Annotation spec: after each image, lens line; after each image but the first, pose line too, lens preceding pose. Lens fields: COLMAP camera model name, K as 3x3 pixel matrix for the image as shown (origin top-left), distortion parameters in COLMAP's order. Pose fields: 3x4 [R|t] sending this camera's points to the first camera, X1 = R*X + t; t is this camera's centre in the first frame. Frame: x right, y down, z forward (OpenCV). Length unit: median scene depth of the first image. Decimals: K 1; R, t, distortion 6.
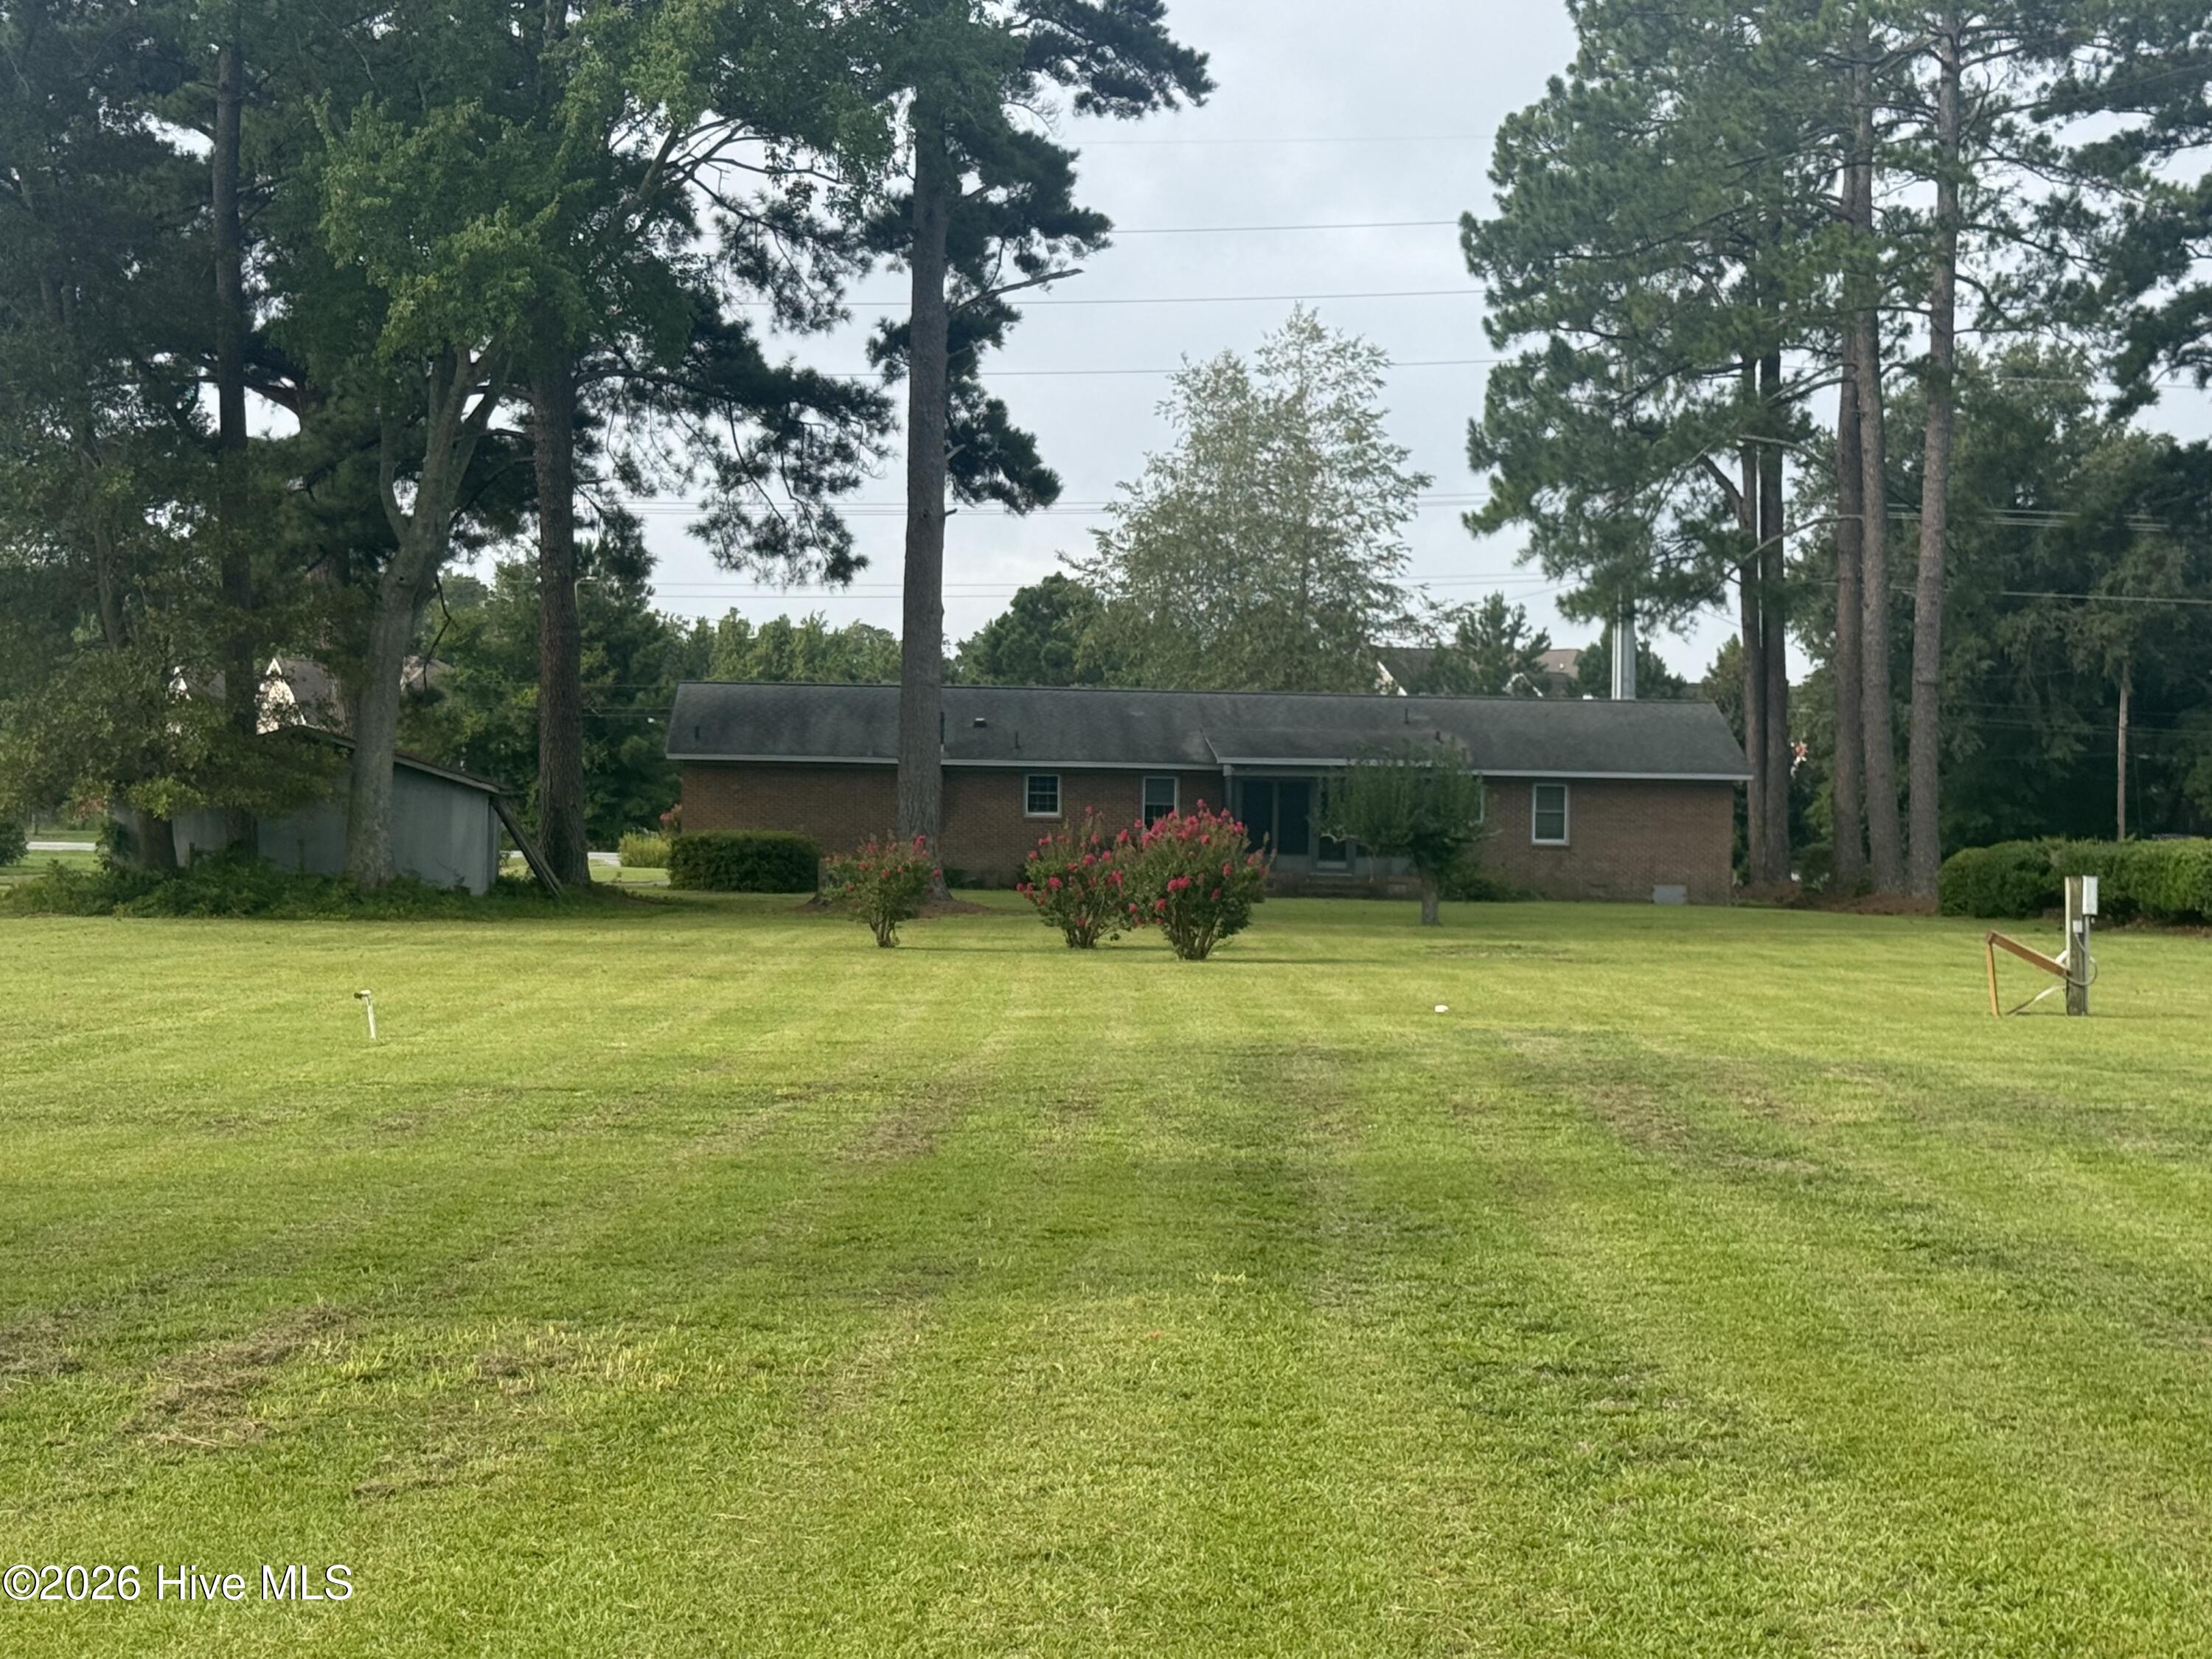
lens RADIAL K [[3735.5, 0, 1106.0], [0, 3735.5, 829.5], [0, 0, 1]] dist [0.044742, 0.054078]
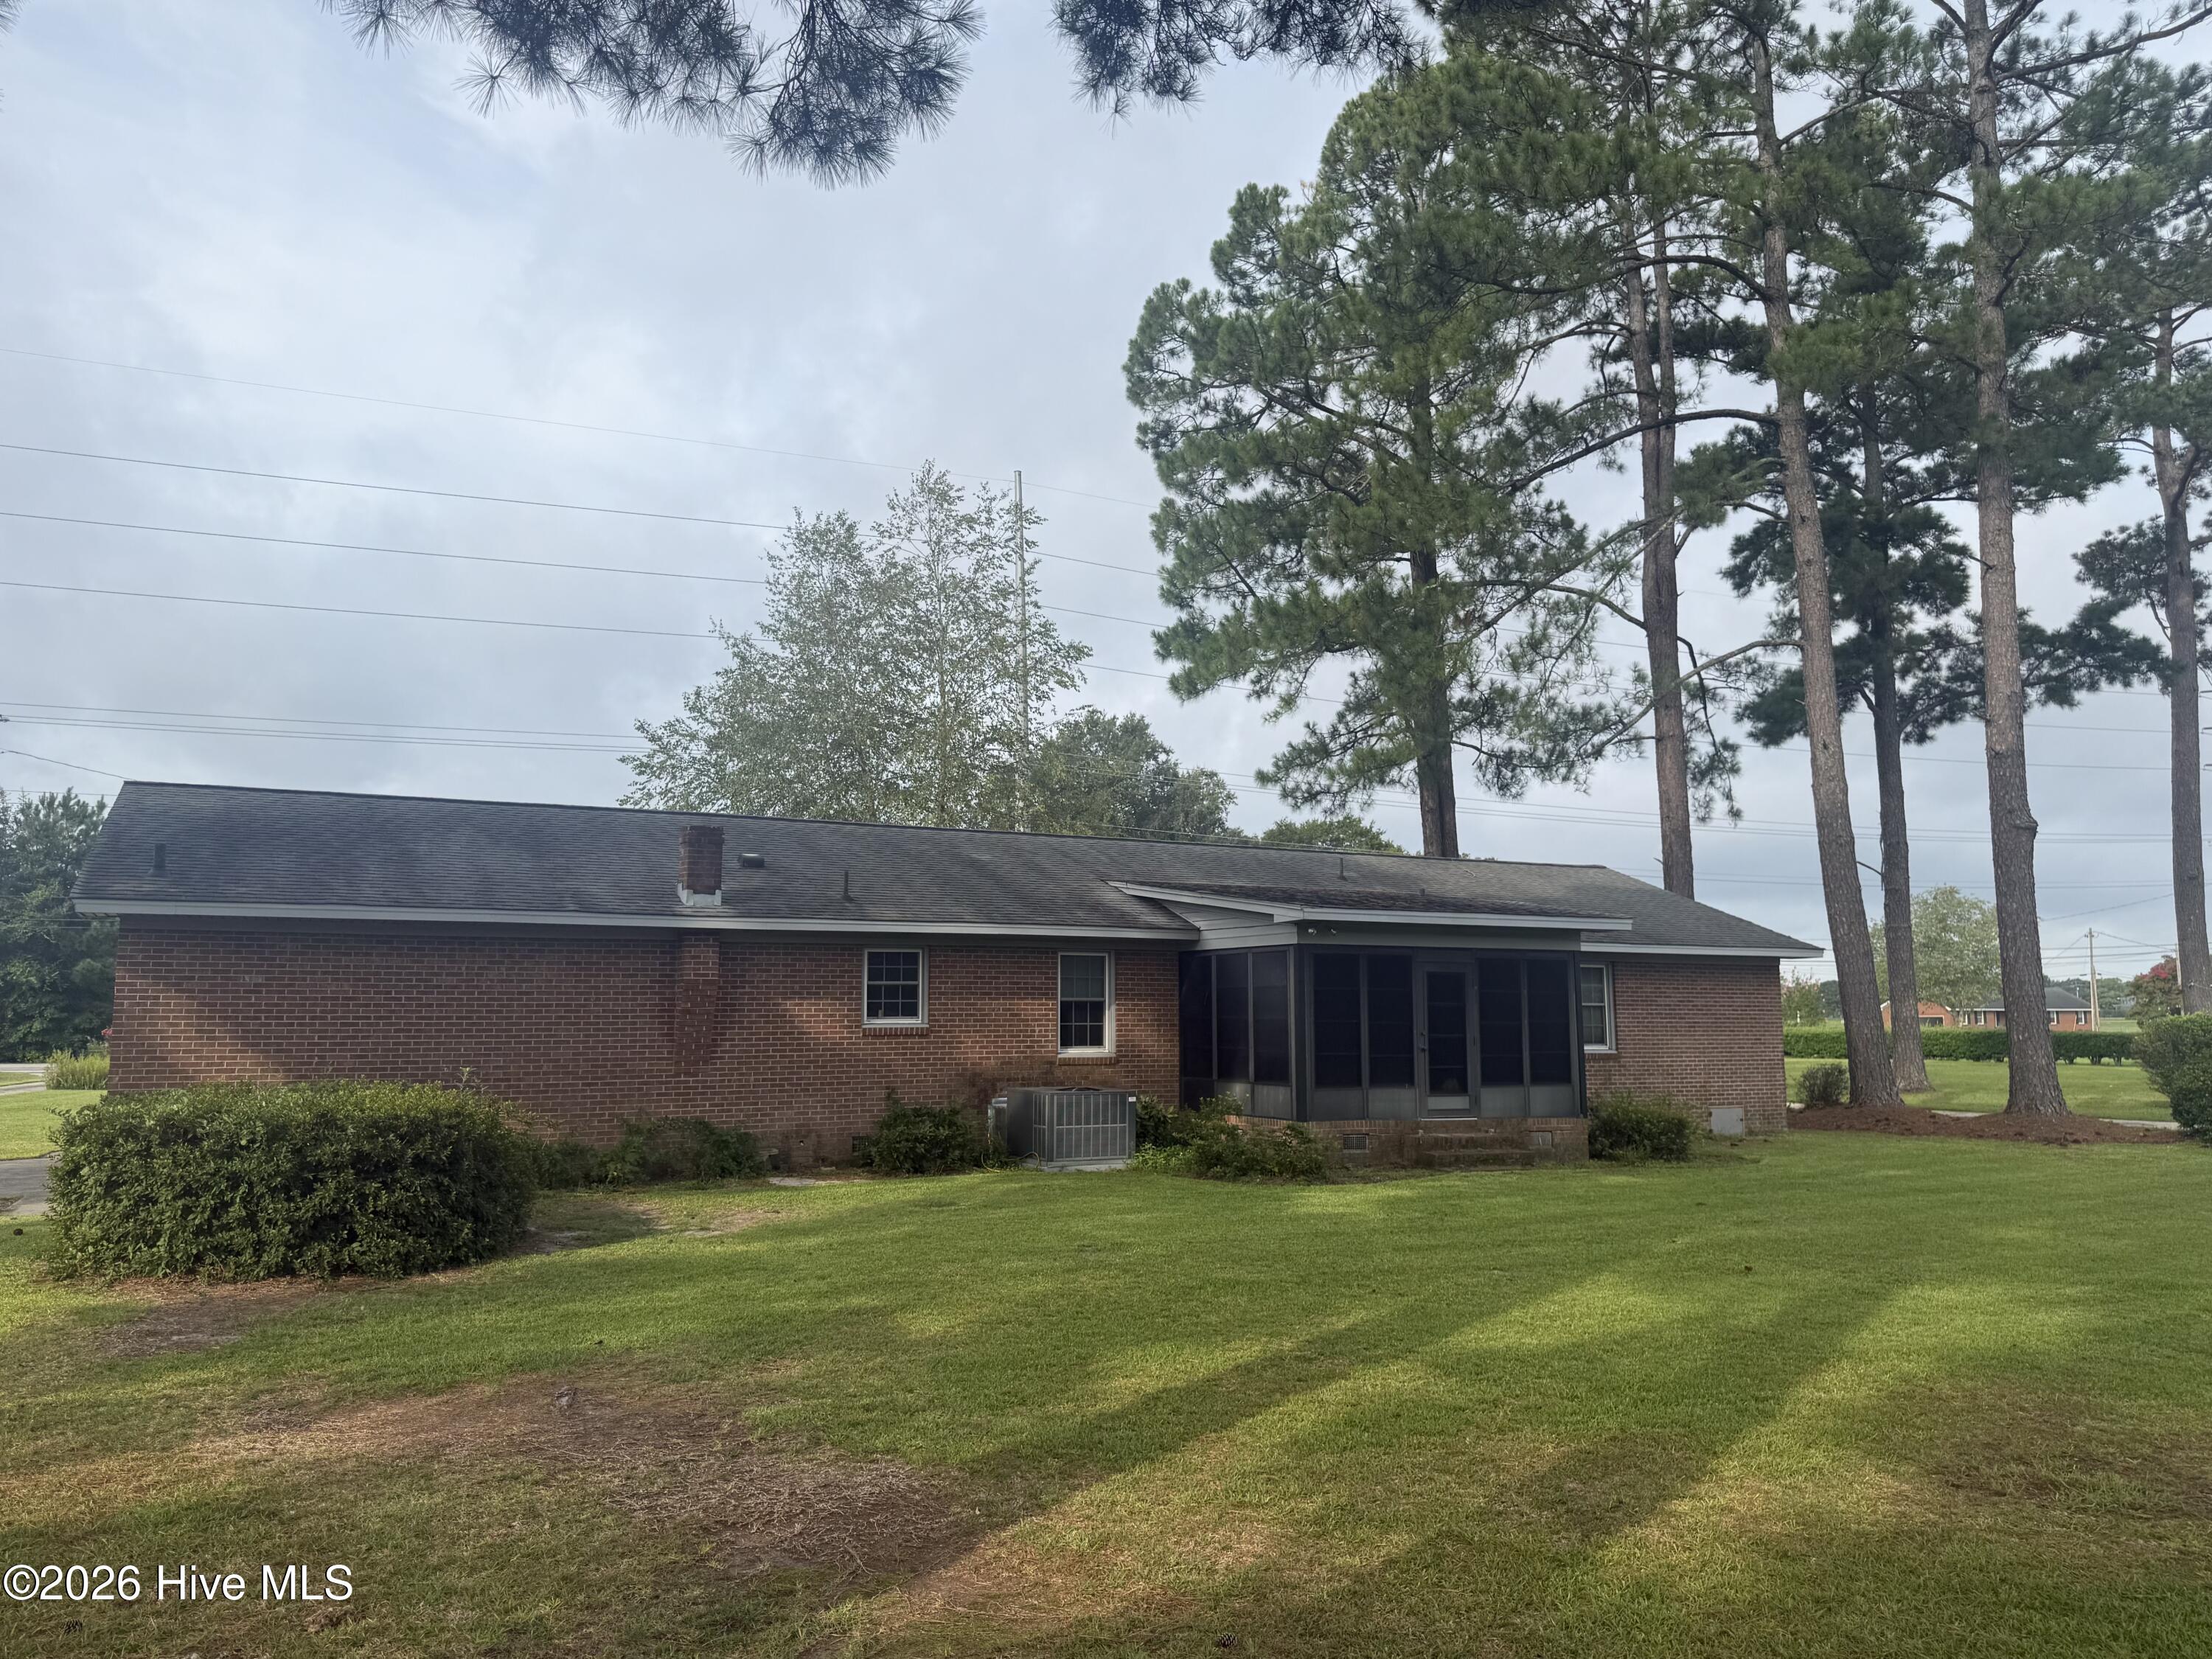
lens RADIAL K [[1569.0, 0, 1120.8], [0, 1569.0, 834.8], [0, 0, 1]] dist [0.111651, -0.185463]
pose [[0.904914, 0.028788, 0.424619, -0.082676], [0.019795, 0.993783, -0.109562, -0.005119], [-0.425133, 0.107550, 0.898719, 0.746474]]
